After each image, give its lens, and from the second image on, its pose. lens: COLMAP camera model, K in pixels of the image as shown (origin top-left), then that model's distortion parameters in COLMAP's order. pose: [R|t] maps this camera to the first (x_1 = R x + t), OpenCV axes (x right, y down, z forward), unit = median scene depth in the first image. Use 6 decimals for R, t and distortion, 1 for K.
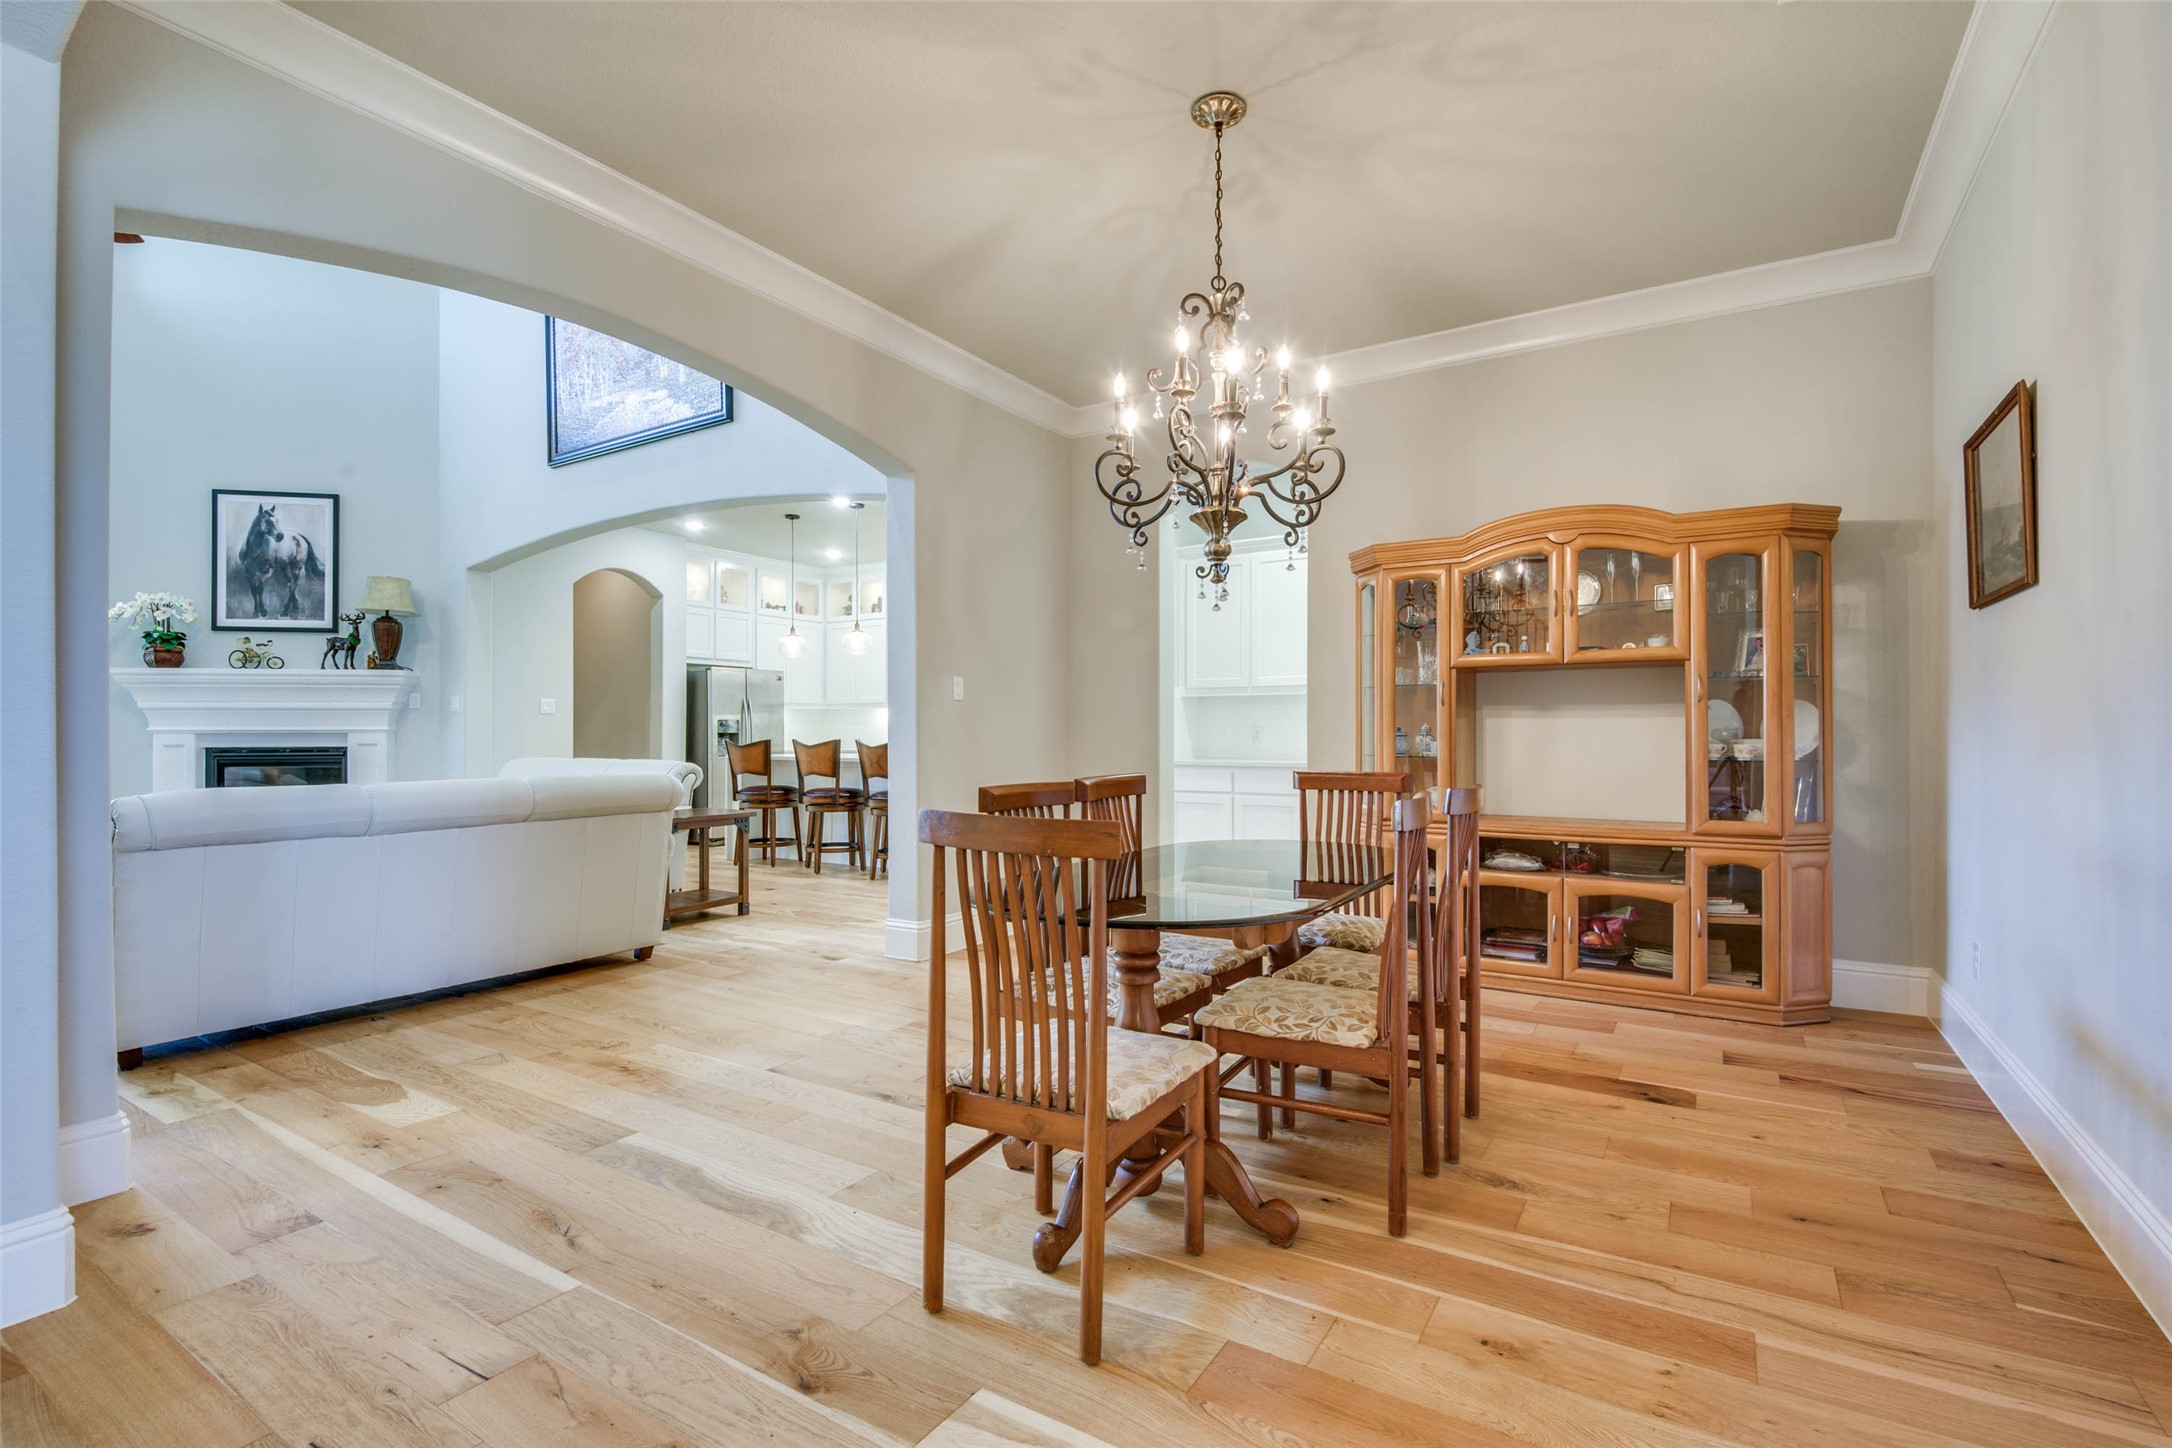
lens RADIAL K [[1002.8, 0, 1053.1], [0, 1002.8, 728.1], [0, 0, 1]] dist [0.004599, -0.007431]
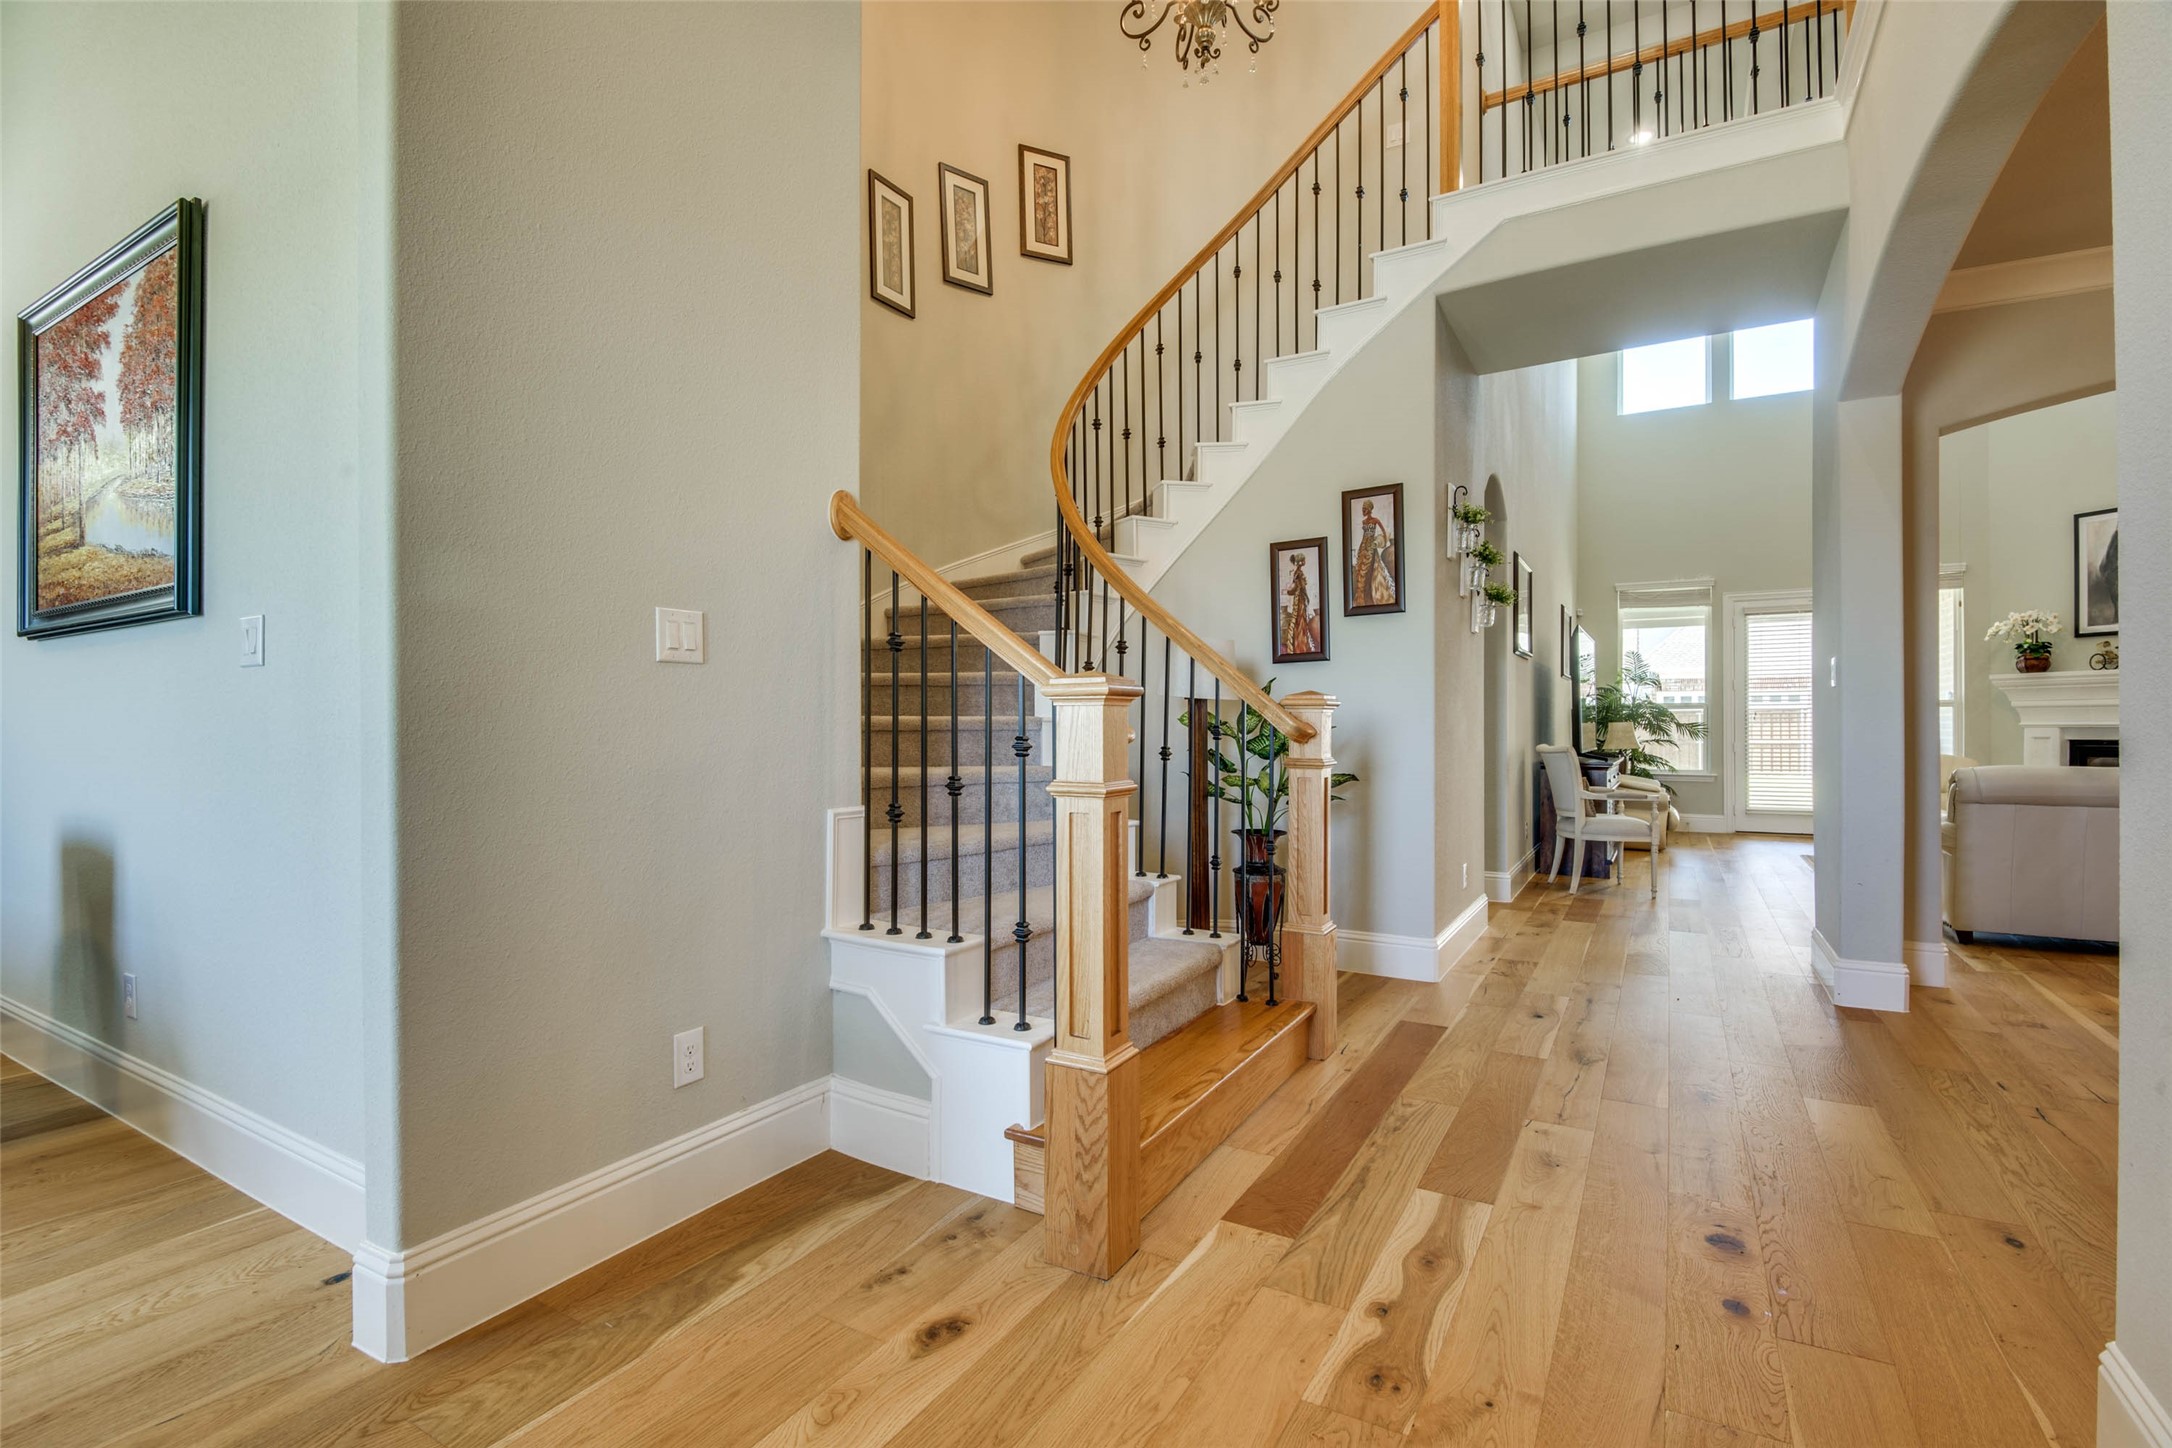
lens RADIAL K [[1002.8, 0, 1121.6], [0, 1002.8, 728.3], [0, 0, 1]] dist [0.004599, -0.007431]
pose [[0.076241, 0.002517, -0.997086, 0.220255], [0.004496, 0.999986, 0.002868, -0.001675], [0.997079, -0.004701, 0.076228, -0.176647]]
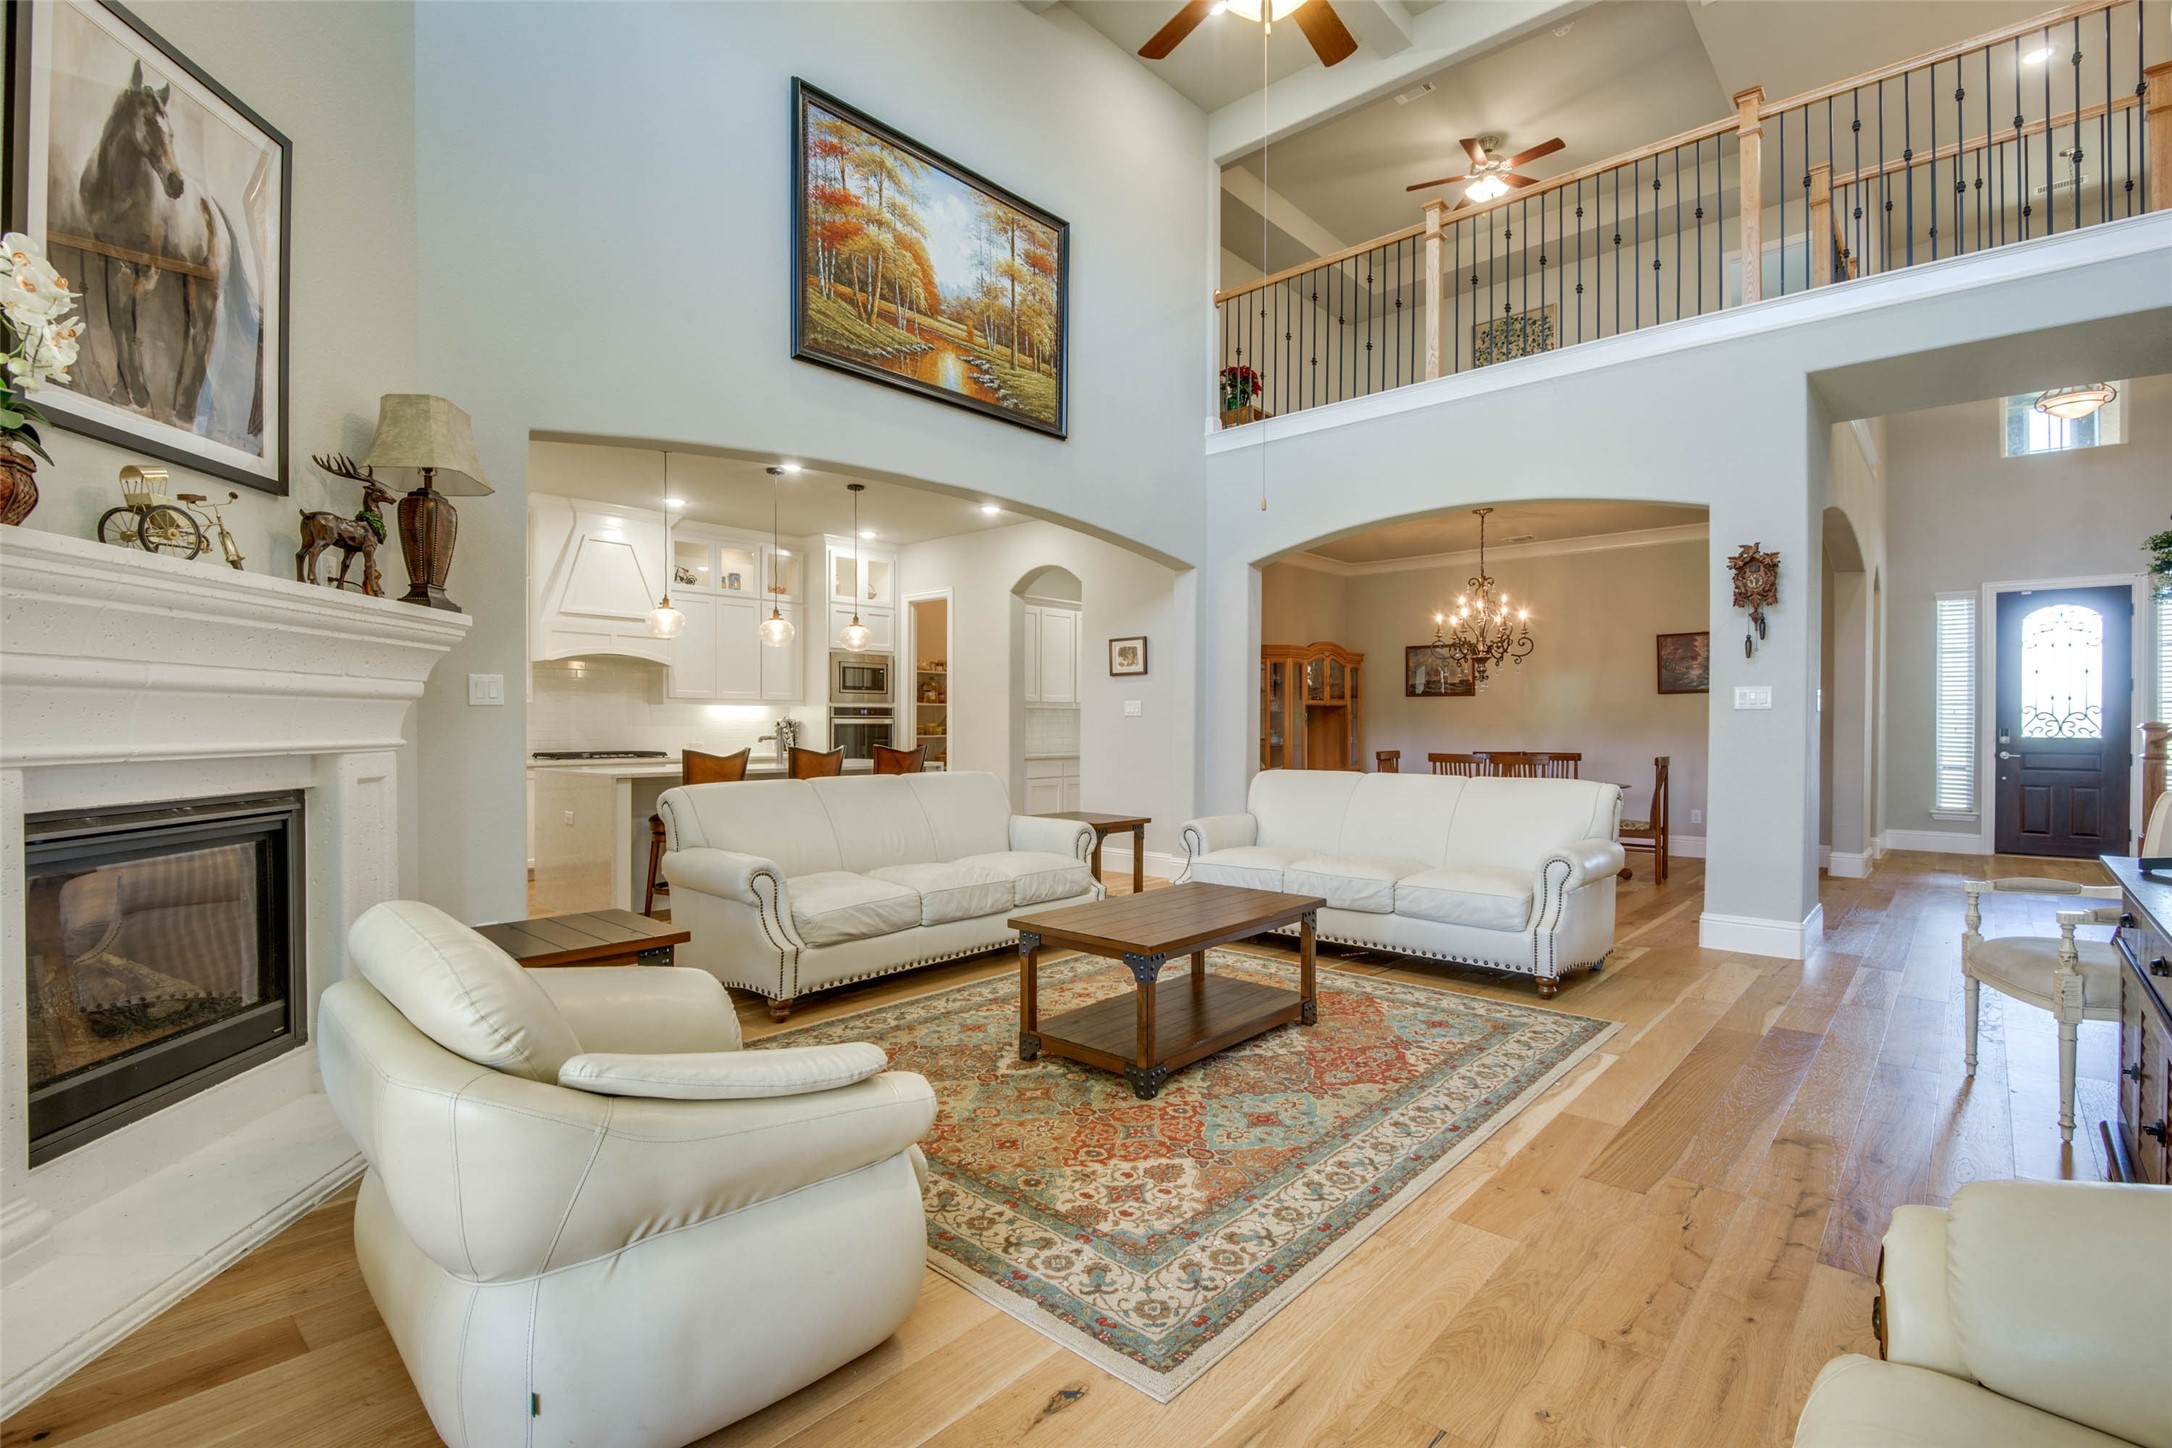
lens RADIAL K [[1002.8, 0, 1069.0], [0, 1002.8, 725.9], [0, 0, 1]] dist [0.004599, -0.007431]
pose [[0.157806, 0.002072, 0.987468, -1.059911], [-0.008022, 0.999967, -0.000817, -0.008266], [-0.987437, -0.007793, 0.157818, 0.644257]]
